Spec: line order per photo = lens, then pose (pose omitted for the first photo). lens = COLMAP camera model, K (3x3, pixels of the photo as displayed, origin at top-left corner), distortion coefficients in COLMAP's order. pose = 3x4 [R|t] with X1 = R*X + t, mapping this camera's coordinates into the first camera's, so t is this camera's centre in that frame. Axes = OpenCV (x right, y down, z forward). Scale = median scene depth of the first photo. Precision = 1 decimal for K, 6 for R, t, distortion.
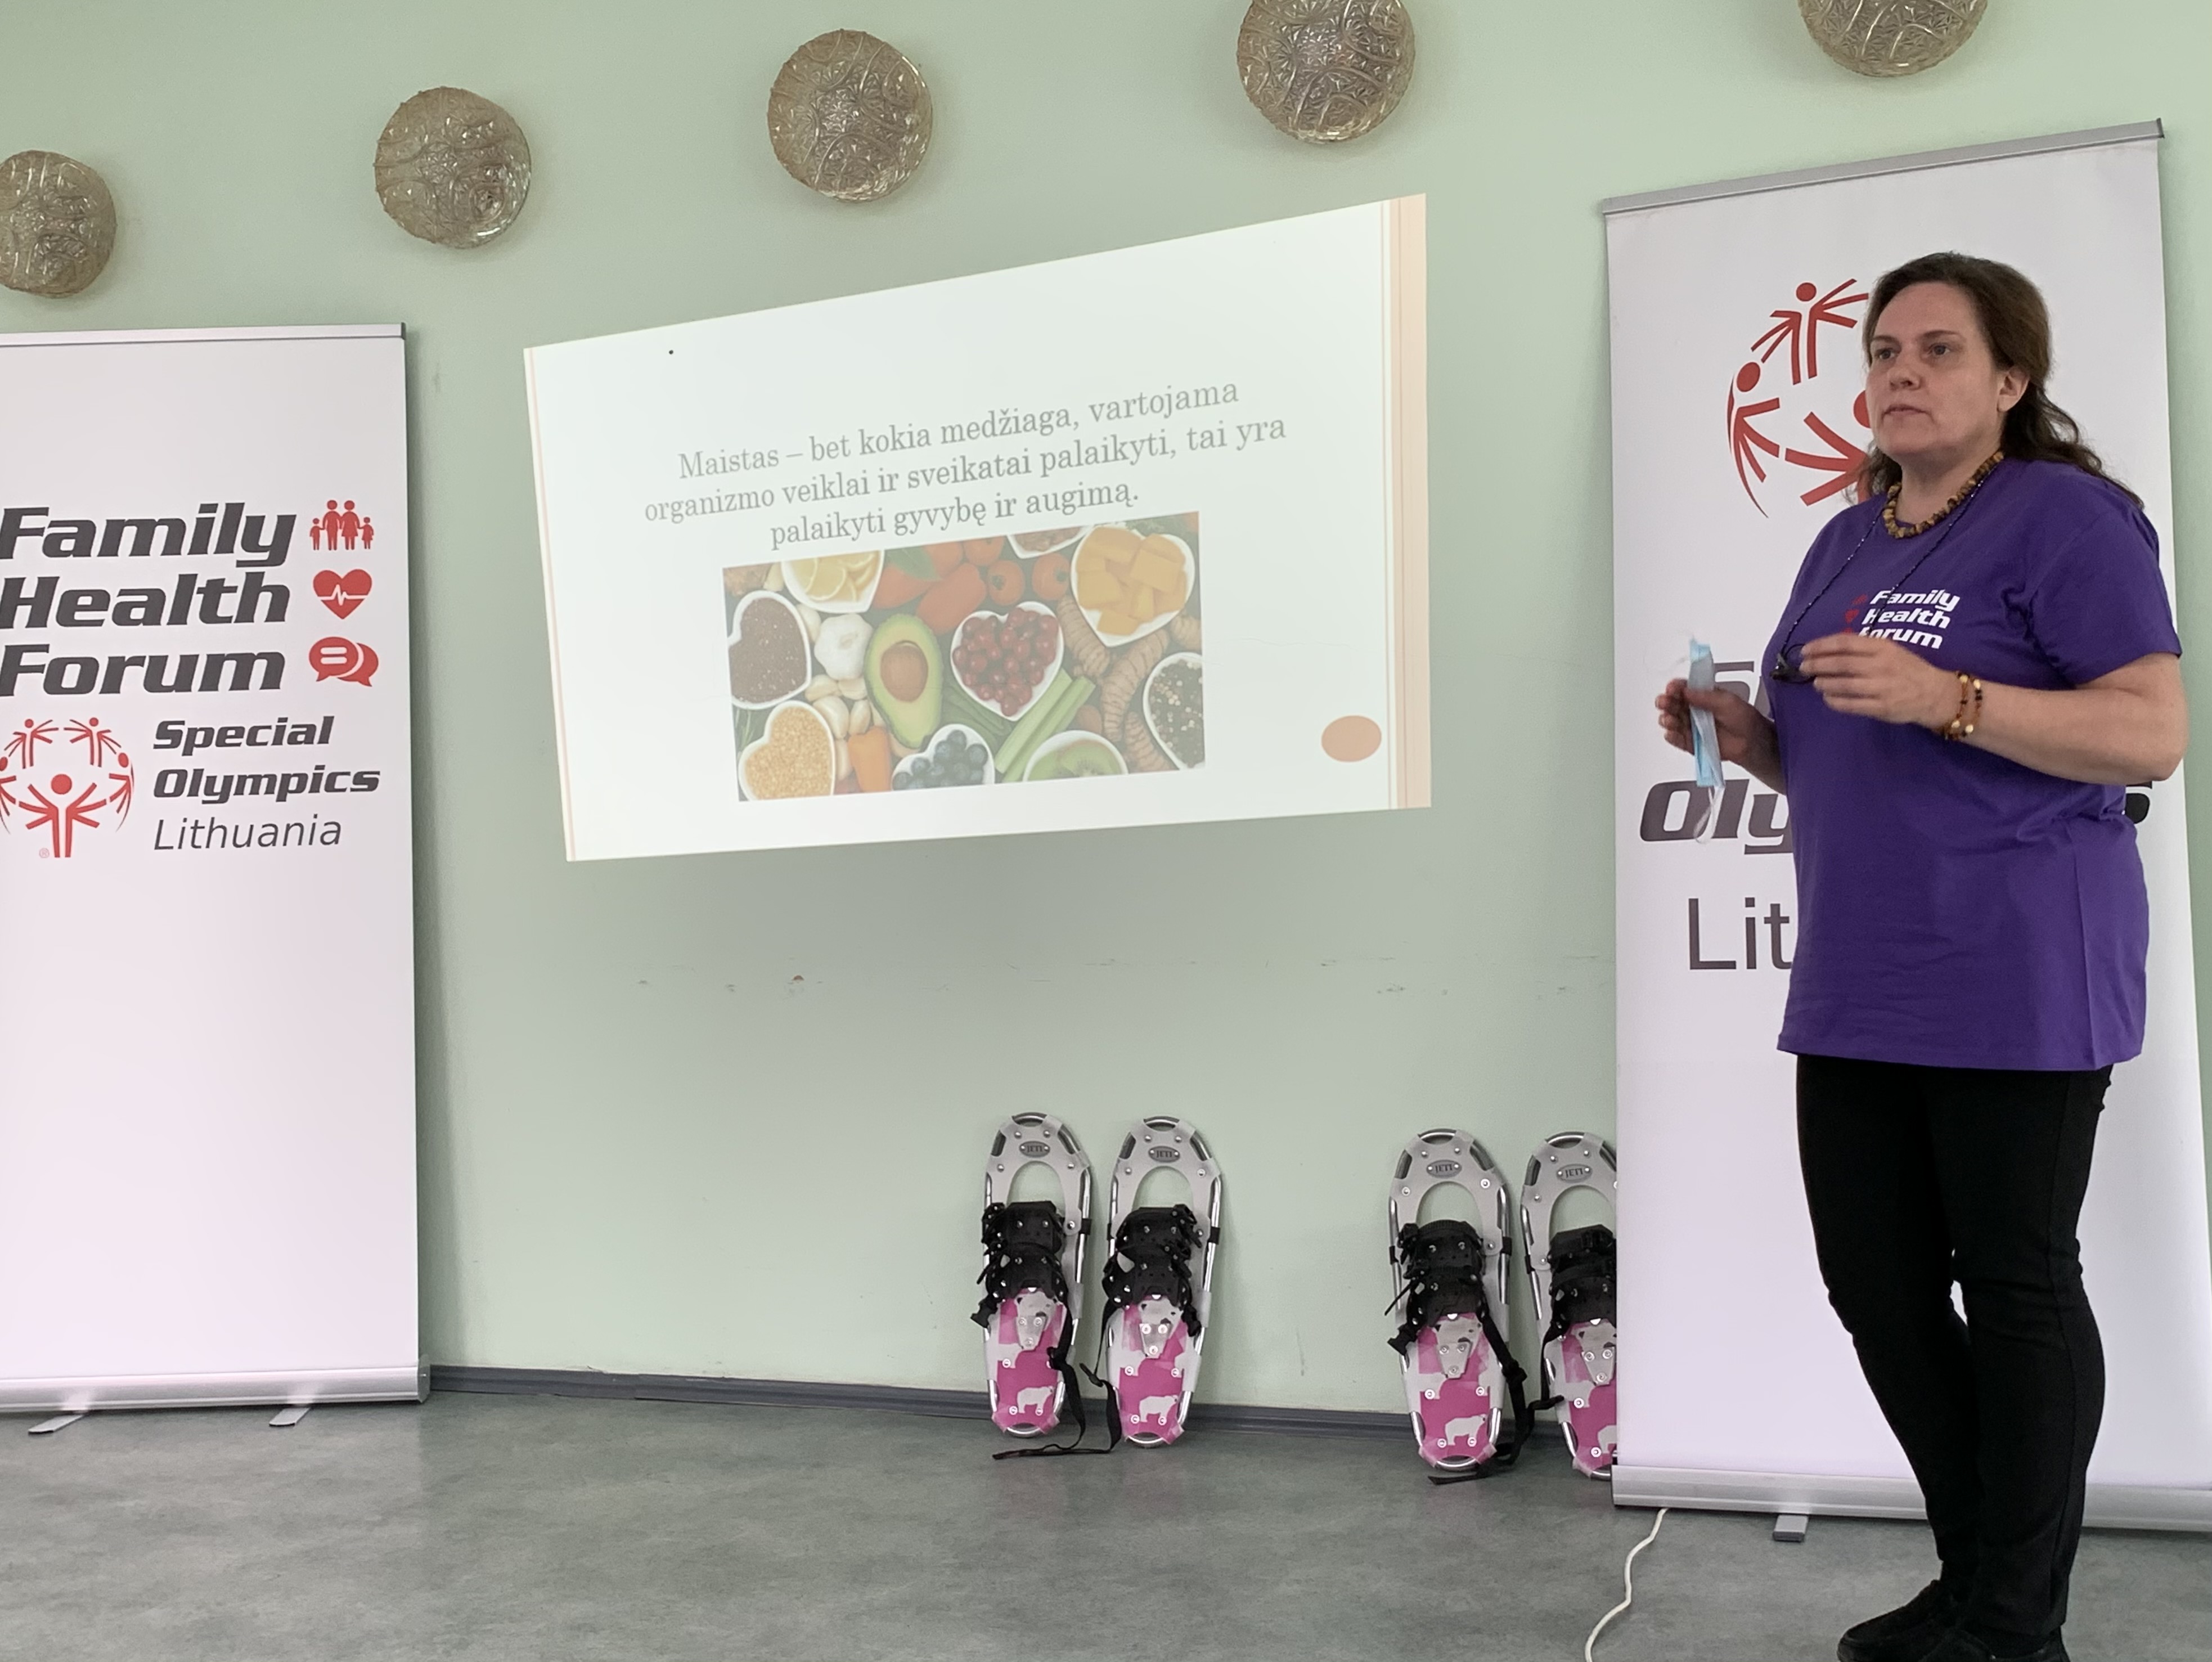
lens RADIAL K [[2627.9, 0, 1128.3], [0, 2627.9, 825.0], [0, 0, 1]] dist [0.024464, 0.000000]
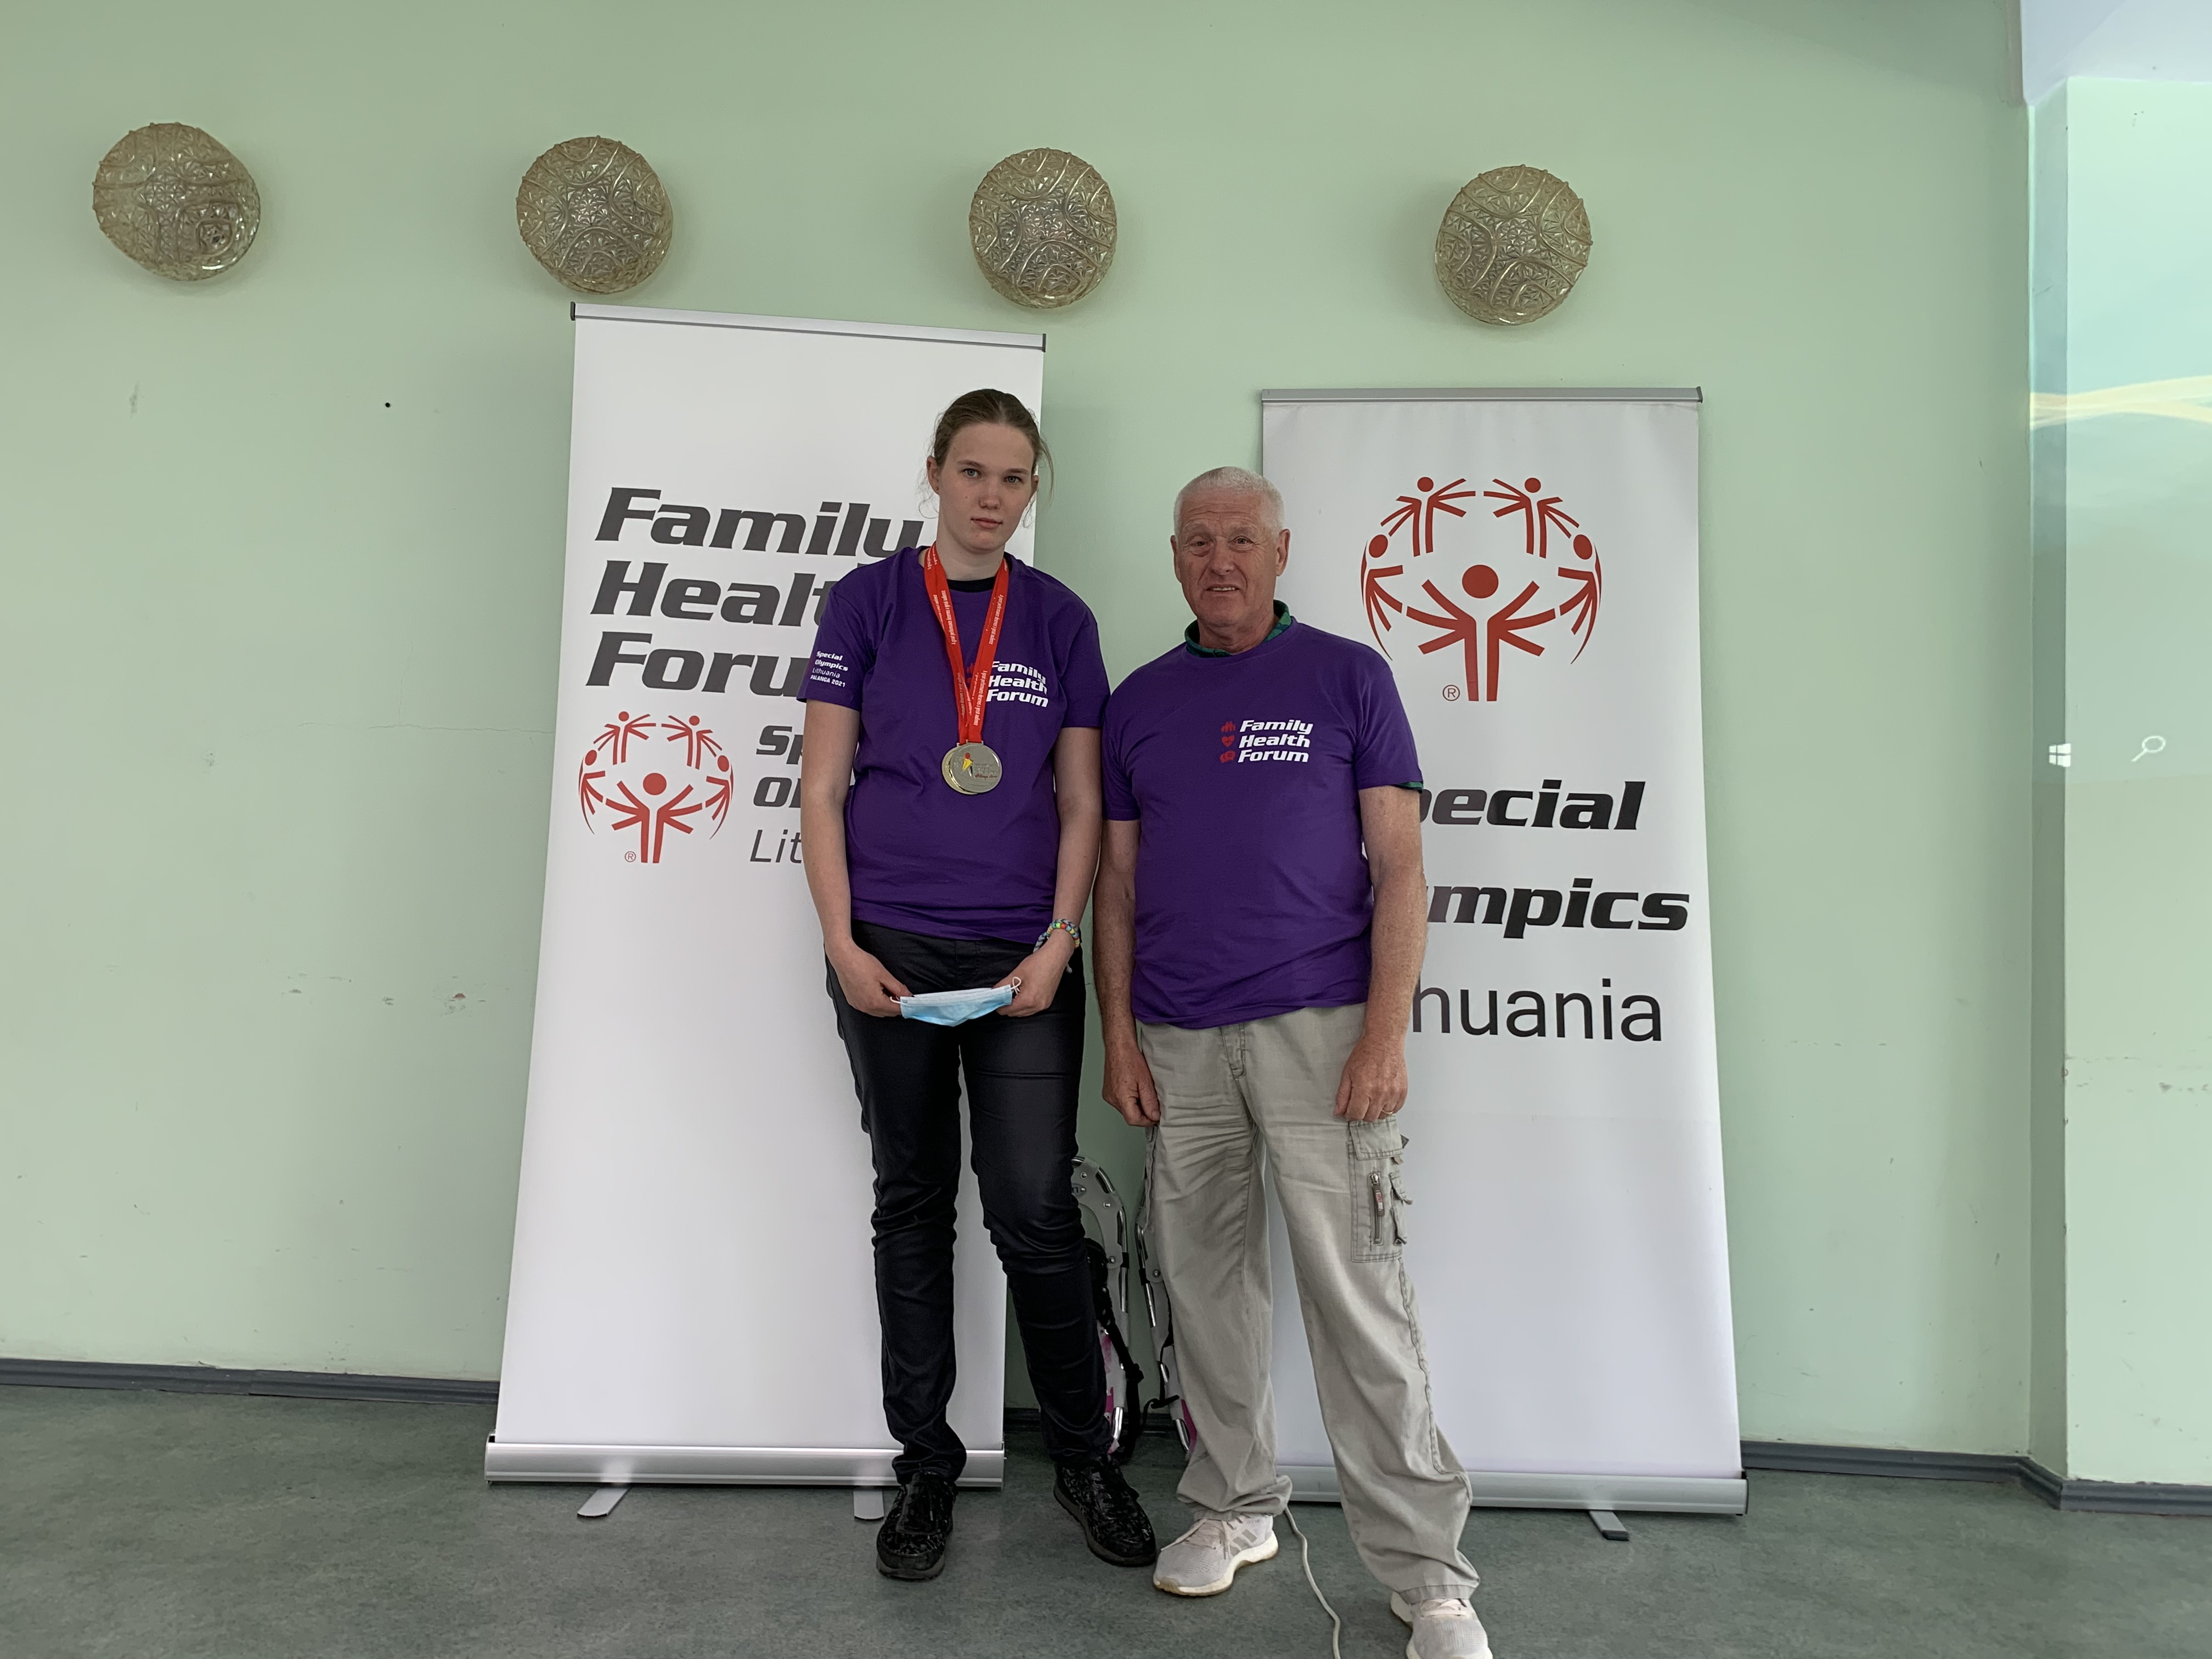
lens RADIAL K [[1691.6, 0, 1093.7], [0, 1691.6, 841.9], [0, 0, 1]] dist [0.029843, -0.038362]
pose [[0.943034, 0.087410, 0.321009, -0.125082], [-0.069568, 0.995348, -0.066661, 0.027539], [-0.325342, 0.040531, 0.944727, 0.293729]]
